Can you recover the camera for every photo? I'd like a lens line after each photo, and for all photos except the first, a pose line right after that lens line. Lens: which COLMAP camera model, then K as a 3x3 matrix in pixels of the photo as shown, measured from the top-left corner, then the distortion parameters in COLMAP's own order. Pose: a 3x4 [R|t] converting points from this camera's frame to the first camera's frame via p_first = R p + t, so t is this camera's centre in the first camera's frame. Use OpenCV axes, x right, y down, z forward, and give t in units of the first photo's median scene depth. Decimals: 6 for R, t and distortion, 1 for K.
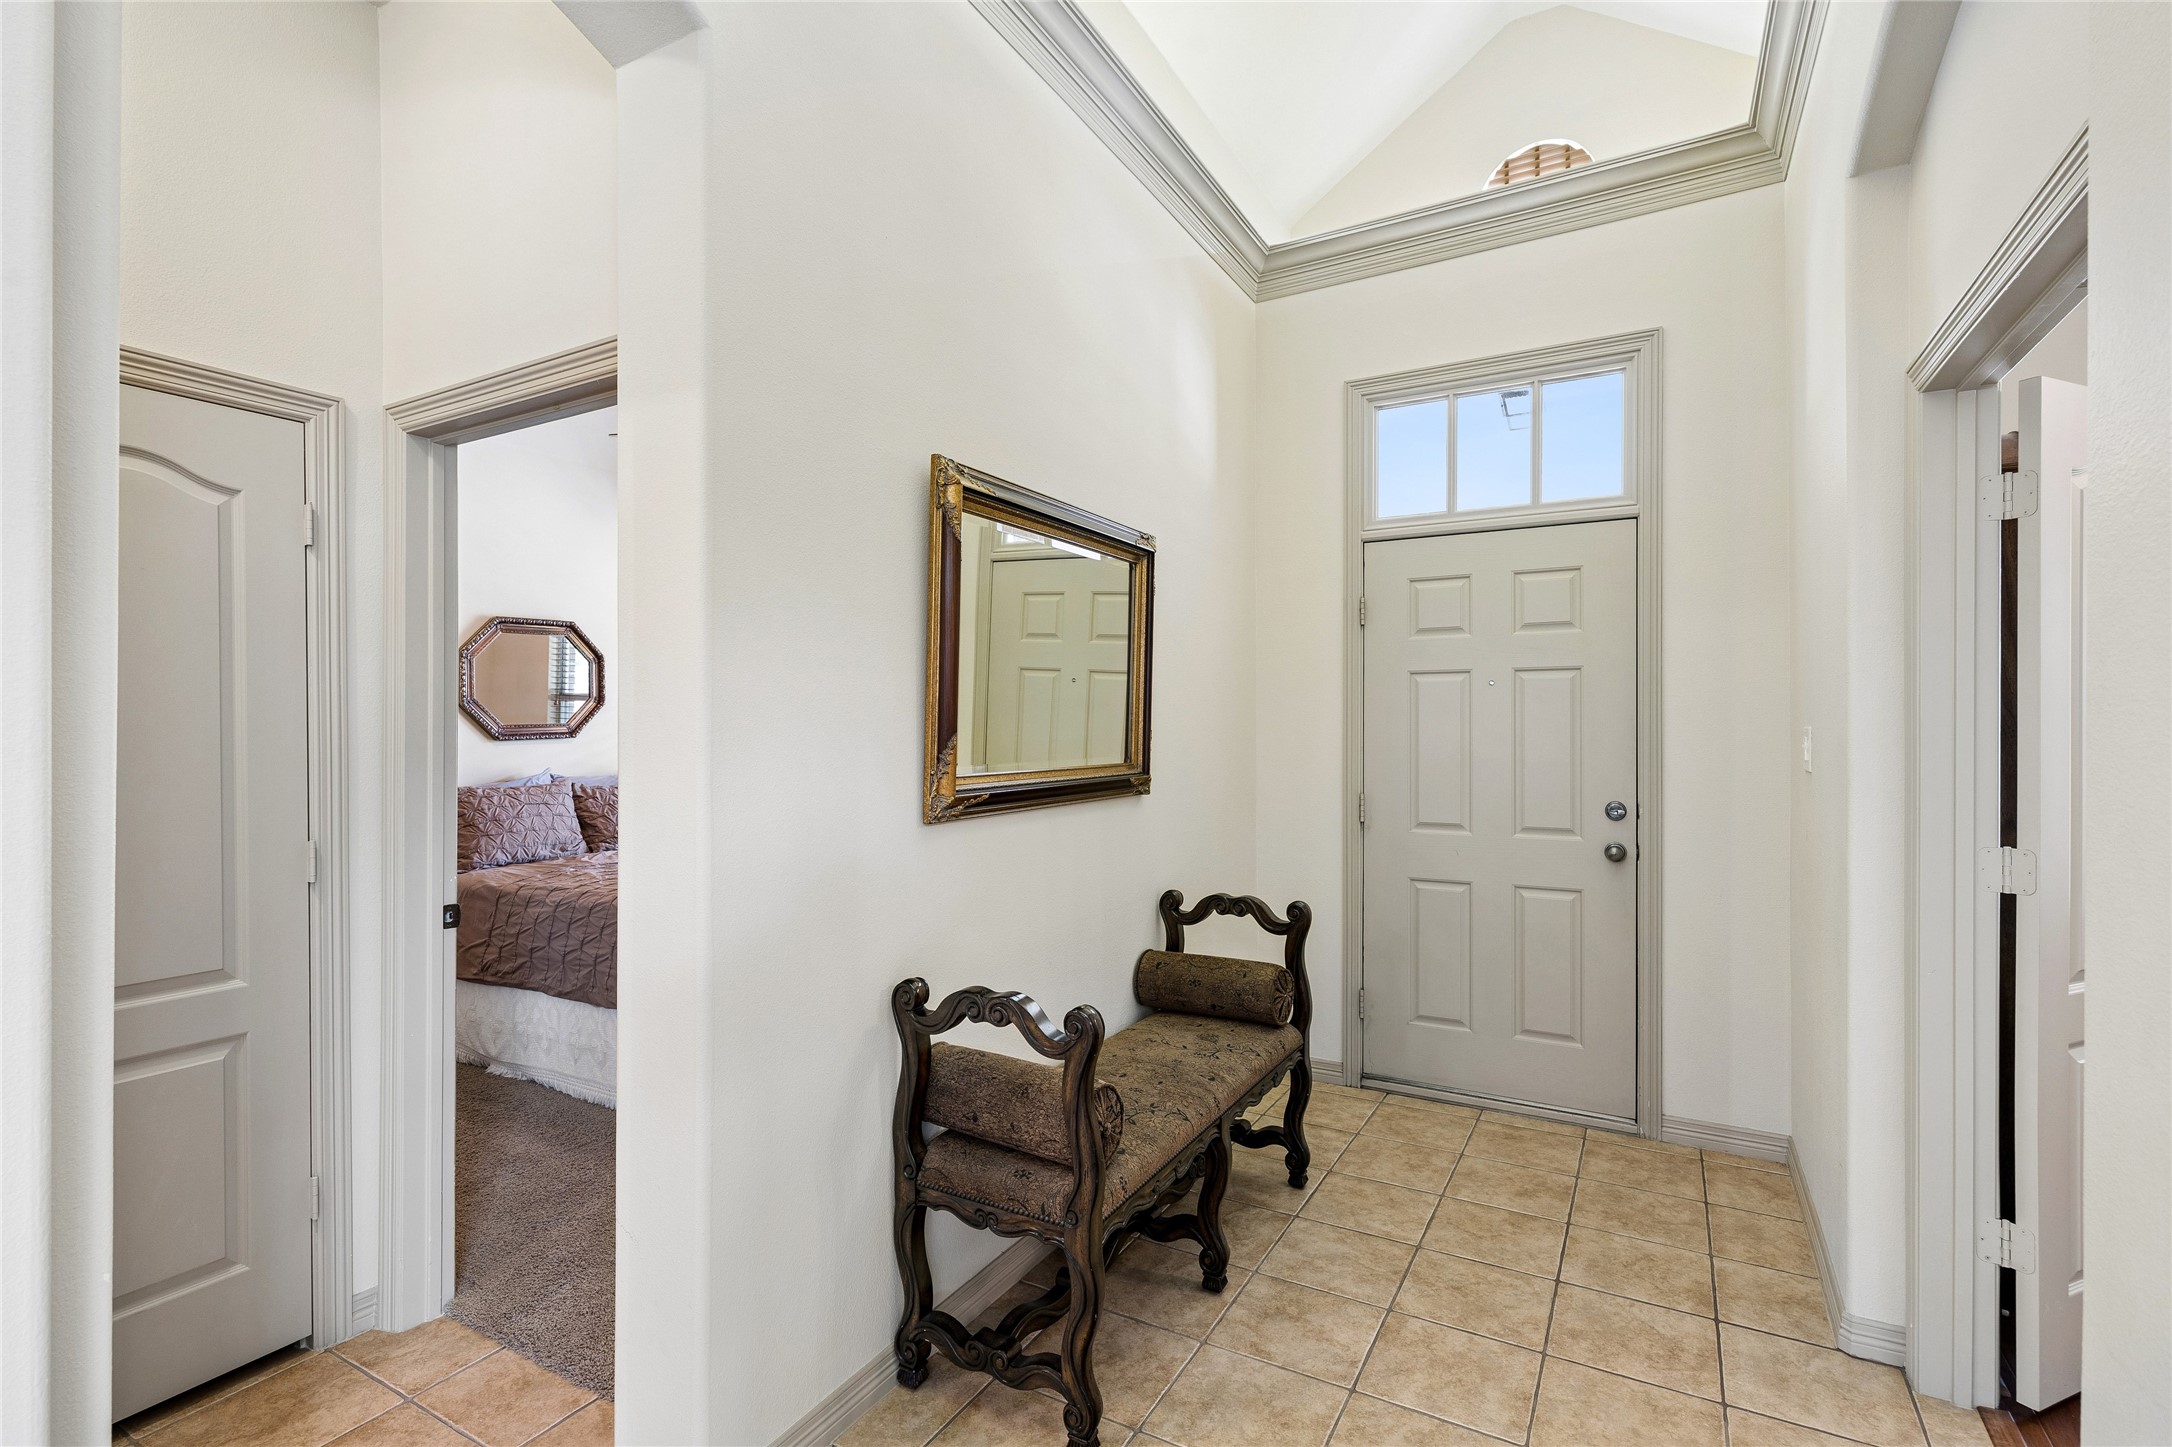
lens RADIAL K [[1015.5, 0, 1077.4], [0, 1015.5, 717.0], [0, 0, 1]] dist [-0.003967, 0.000066]
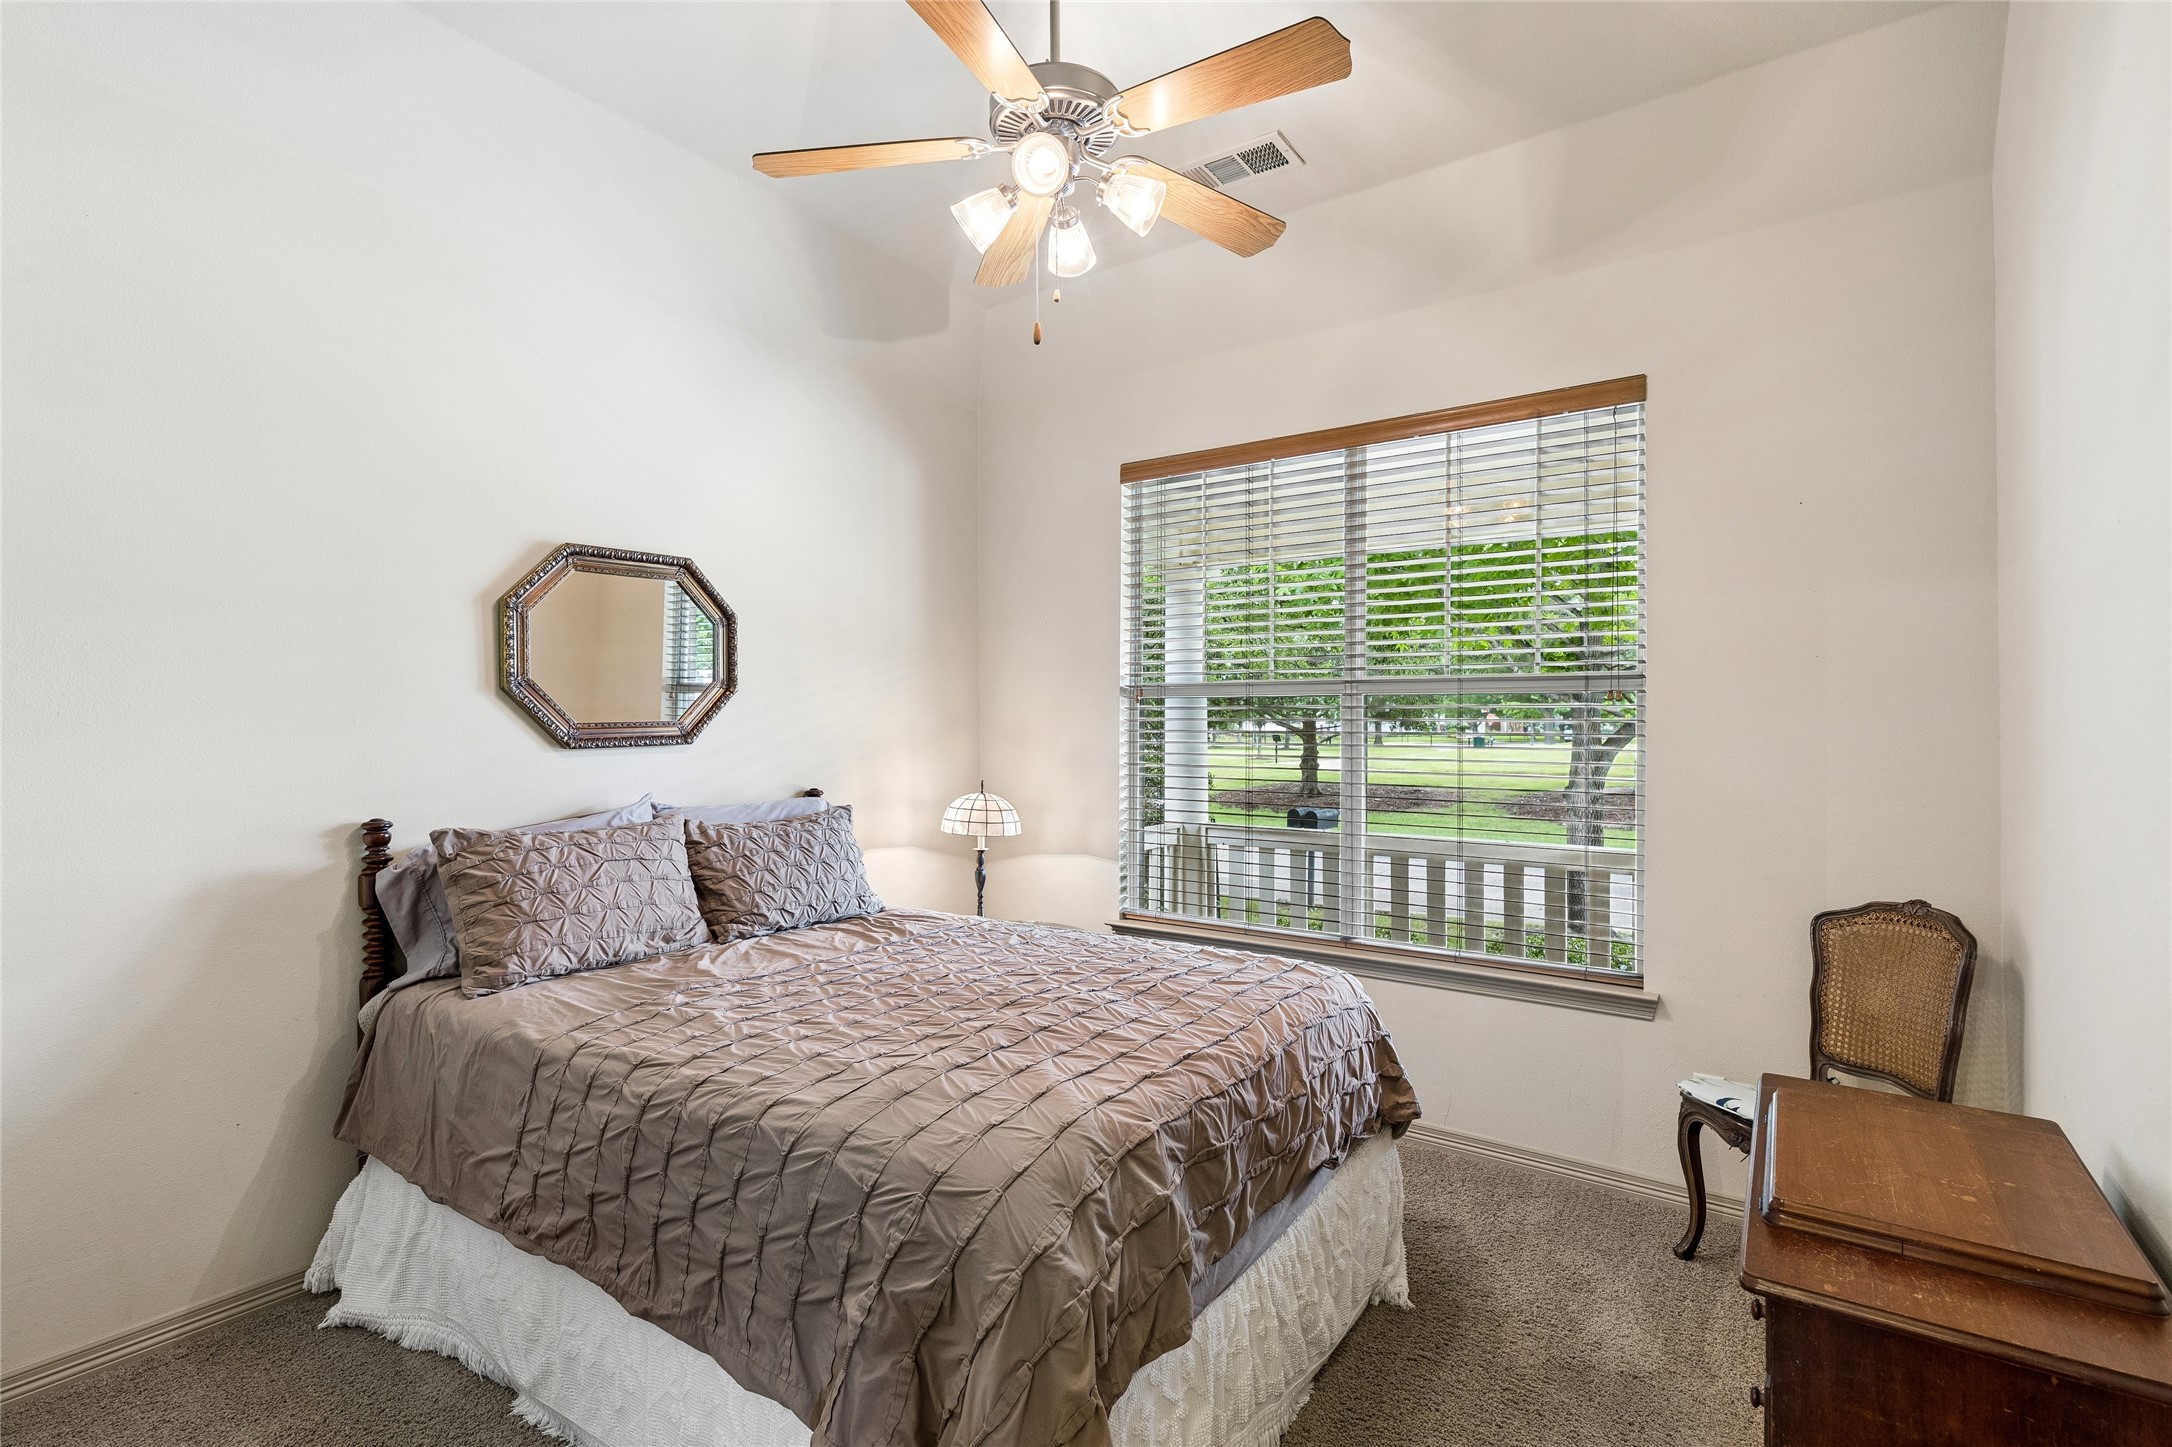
lens RADIAL K [[1015.5, 0, 1077.4], [0, 1015.5, 717.0], [0, 0, 1]] dist [-0.003967, 0.000066]
pose [[0.994523, 0.005028, -0.104394, -0.211510], [-0.005323, 0.999983, -0.002546, 0.004424], [0.104379, 0.003088, 0.994533, 0.440995]]
